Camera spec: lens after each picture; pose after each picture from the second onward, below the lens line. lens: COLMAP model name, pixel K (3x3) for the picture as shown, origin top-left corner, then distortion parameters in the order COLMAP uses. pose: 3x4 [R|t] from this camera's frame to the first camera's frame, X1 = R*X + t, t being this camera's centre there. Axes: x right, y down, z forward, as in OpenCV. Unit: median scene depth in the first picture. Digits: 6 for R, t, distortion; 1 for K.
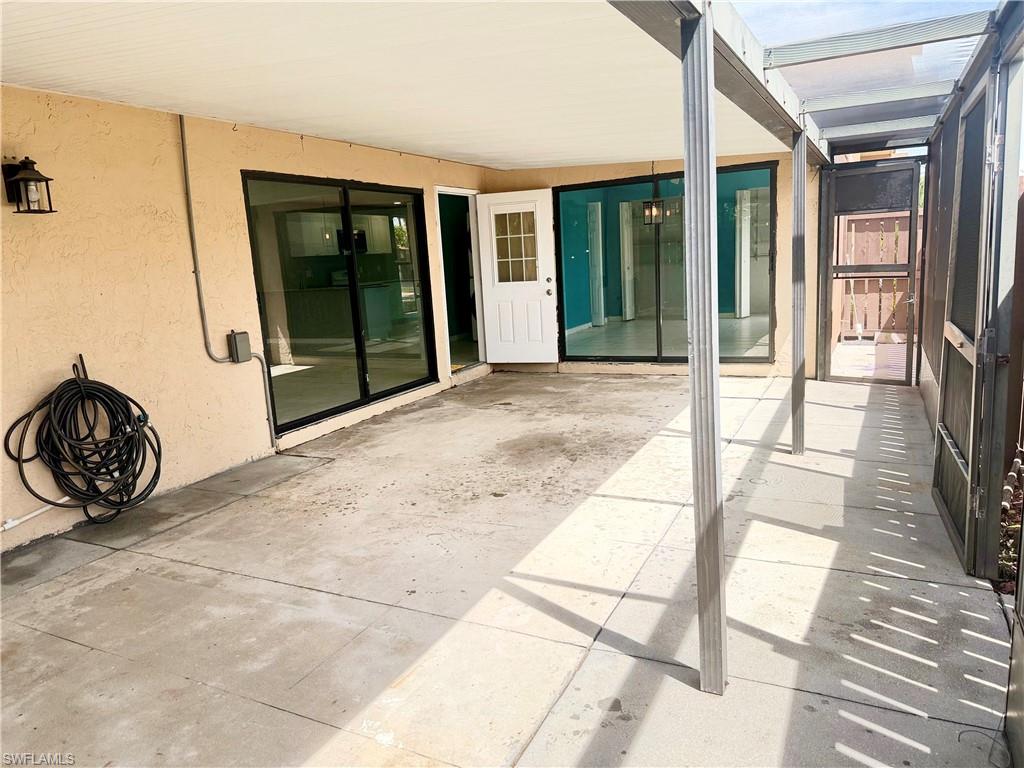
lens RADIAL K [[716.5, 0, 512.0], [0, 716.5, 384.0], [0, 0, 1]] dist [0.157529, -0.170124]
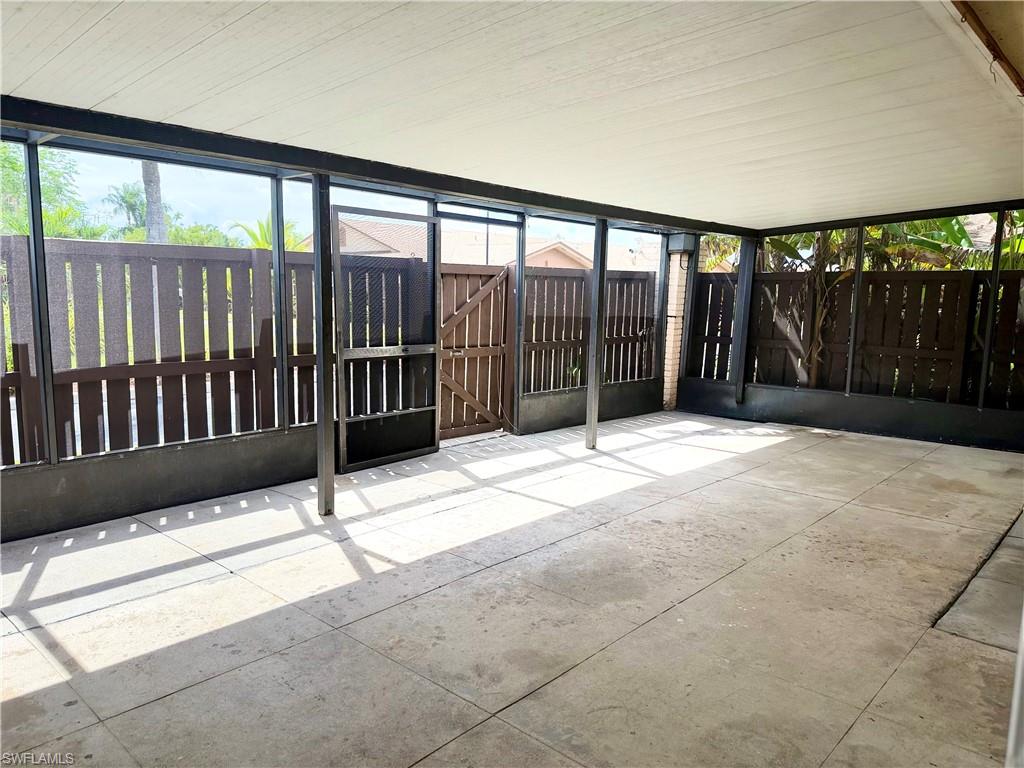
lens RADIAL K [[716.5, 0, 512.0], [0, 716.5, 384.0], [0, 0, 1]] dist [0.157529, -0.170124]
pose [[-0.960873, 0.002320, 0.276979, -0.103778], [0.084166, 0.955128, 0.283982, -0.332528], [-0.263892, 0.296183, -0.917952, 1.884083]]
